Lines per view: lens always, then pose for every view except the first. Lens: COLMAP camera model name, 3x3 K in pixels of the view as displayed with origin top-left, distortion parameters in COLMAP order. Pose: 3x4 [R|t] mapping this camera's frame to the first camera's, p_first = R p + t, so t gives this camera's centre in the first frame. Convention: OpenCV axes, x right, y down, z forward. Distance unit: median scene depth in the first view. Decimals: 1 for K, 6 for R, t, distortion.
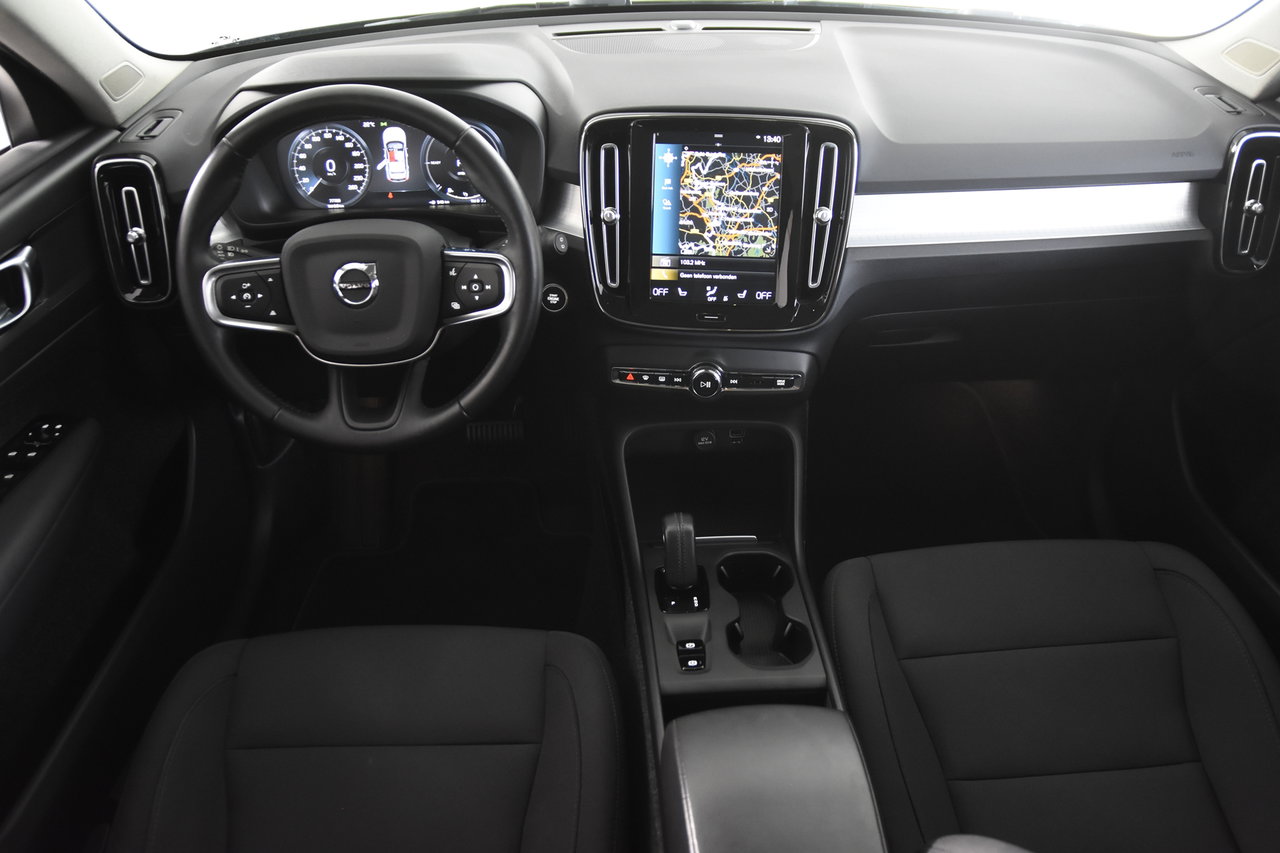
lens RADIAL K [[956.6, 0, 643.2], [0, 956.6, 431.9], [0, 0, 1]] dist [-0.132986, 0.106561]
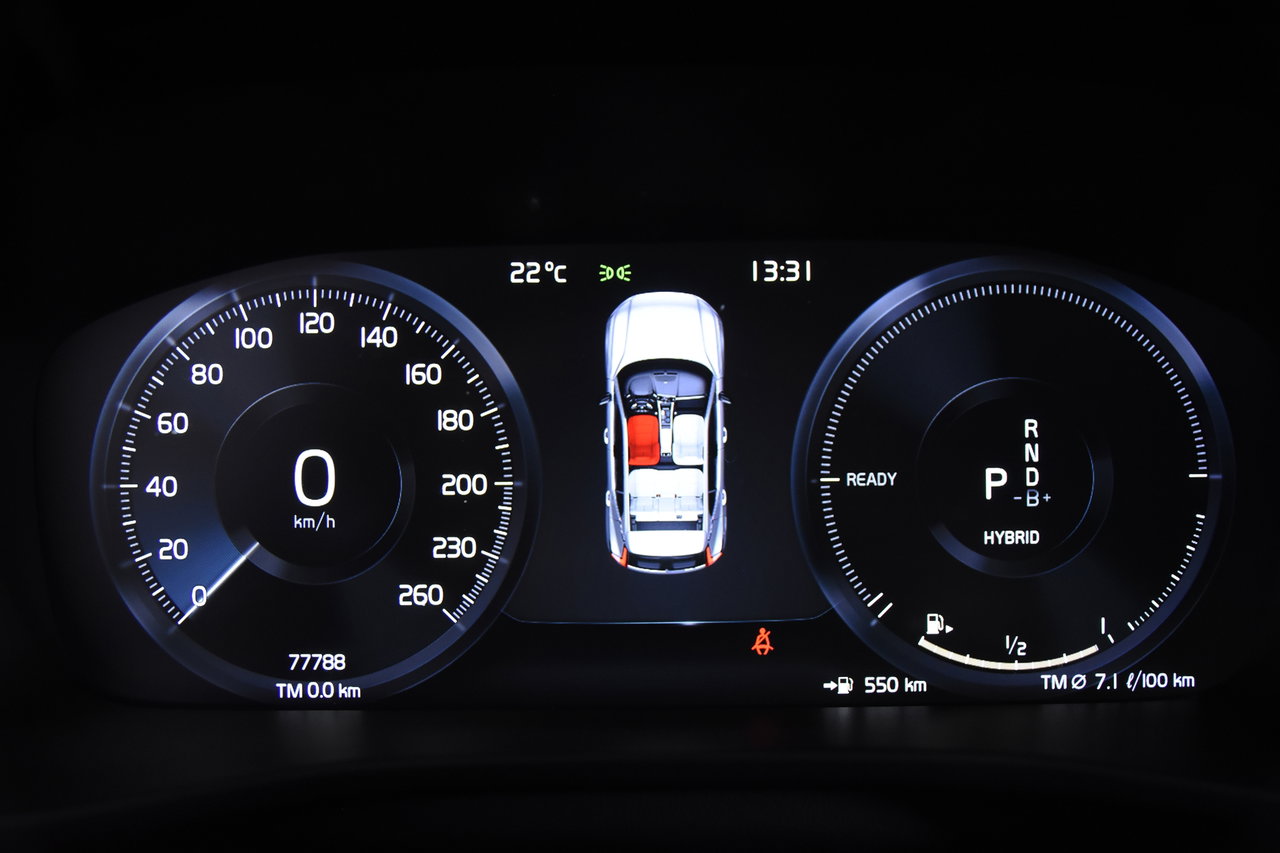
lens RADIAL K [[1419.9, 0, 638.3], [0, 1419.9, 423.6], [0, 0, 1]] dist [-0.061983, 0.000000]
pose [[0.999623, 0.009720, -0.025664, -0.283287], [-0.018537, 0.928736, -0.370279, -0.206001], [0.020237, 0.370615, 0.928566, 0.793322]]
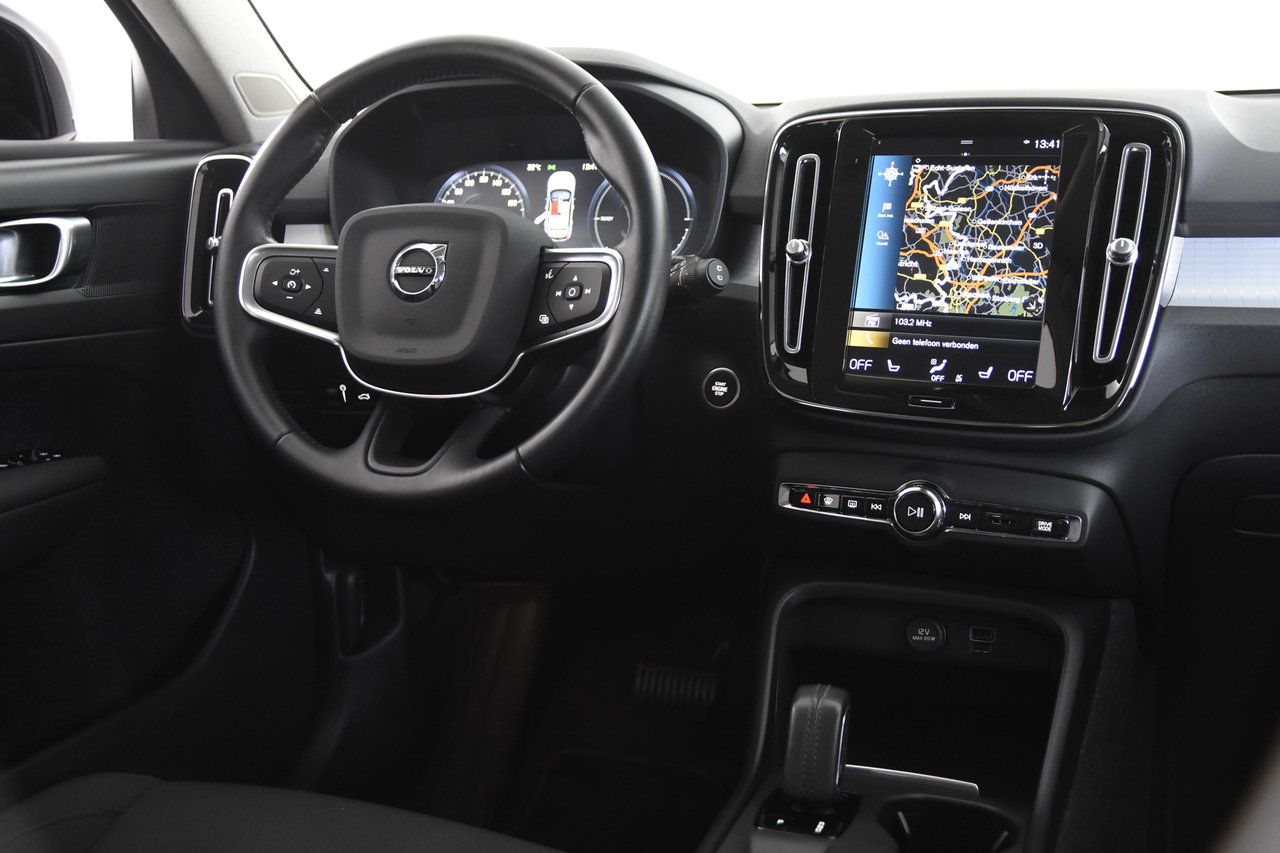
lens RADIAL K [[1273.6, 0, 636.8], [0, 1273.6, 426.8], [0, 0, 1]] dist [-0.027846, 0.000000]
pose [[0.928561, 0.075612, -0.363396, 0.200587], [-0.212522, 0.910975, -0.353496, 0.240020], [0.304316, 0.405473, 0.861965, 0.214753]]
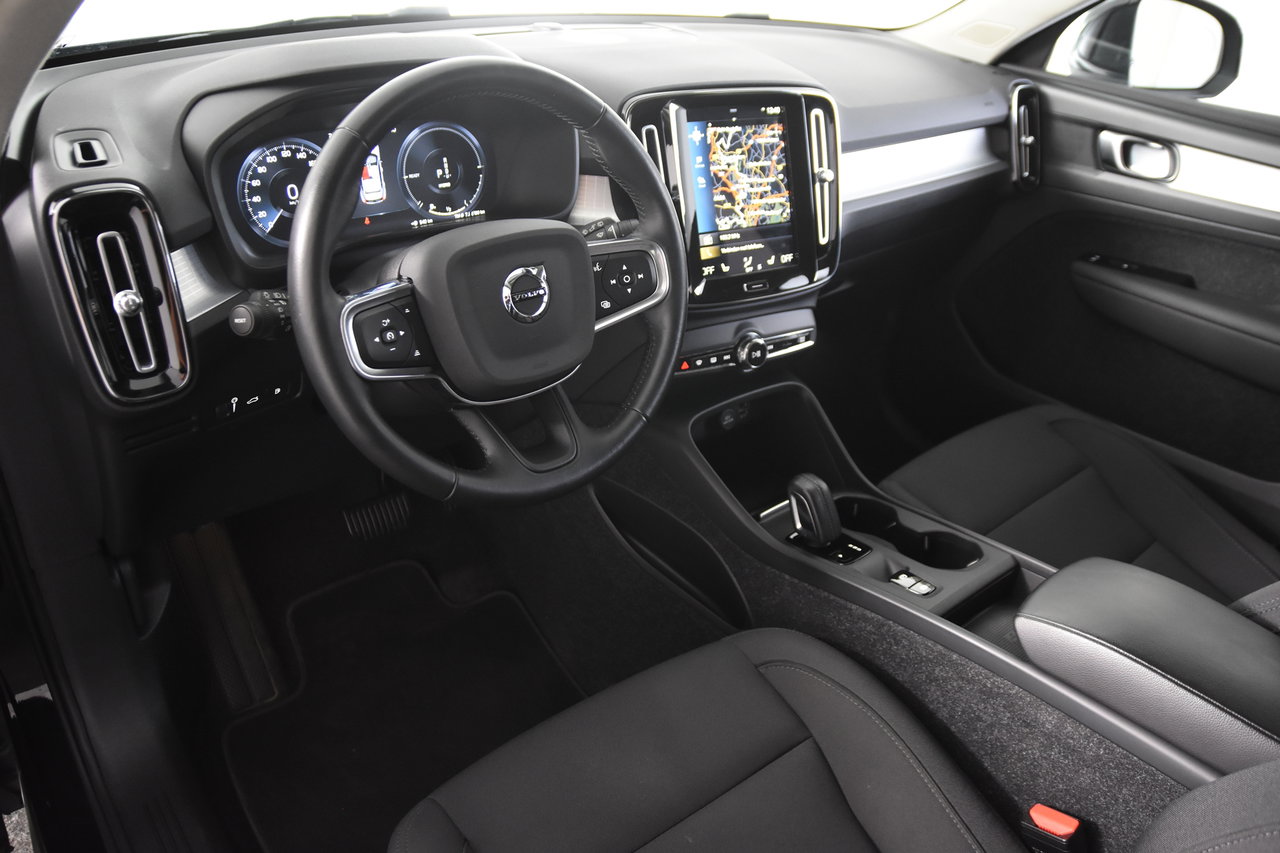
lens RADIAL K [[956.6, 0, 649.8], [0, 956.6, 429.8], [0, 0, 1]] dist [-0.132986, 0.106561]
pose [[0.795030, -0.247384, 0.553830, -0.627390], [0.287349, 0.957704, 0.015292, -0.021536], [-0.534189, 0.146984, 0.832489, 0.237004]]
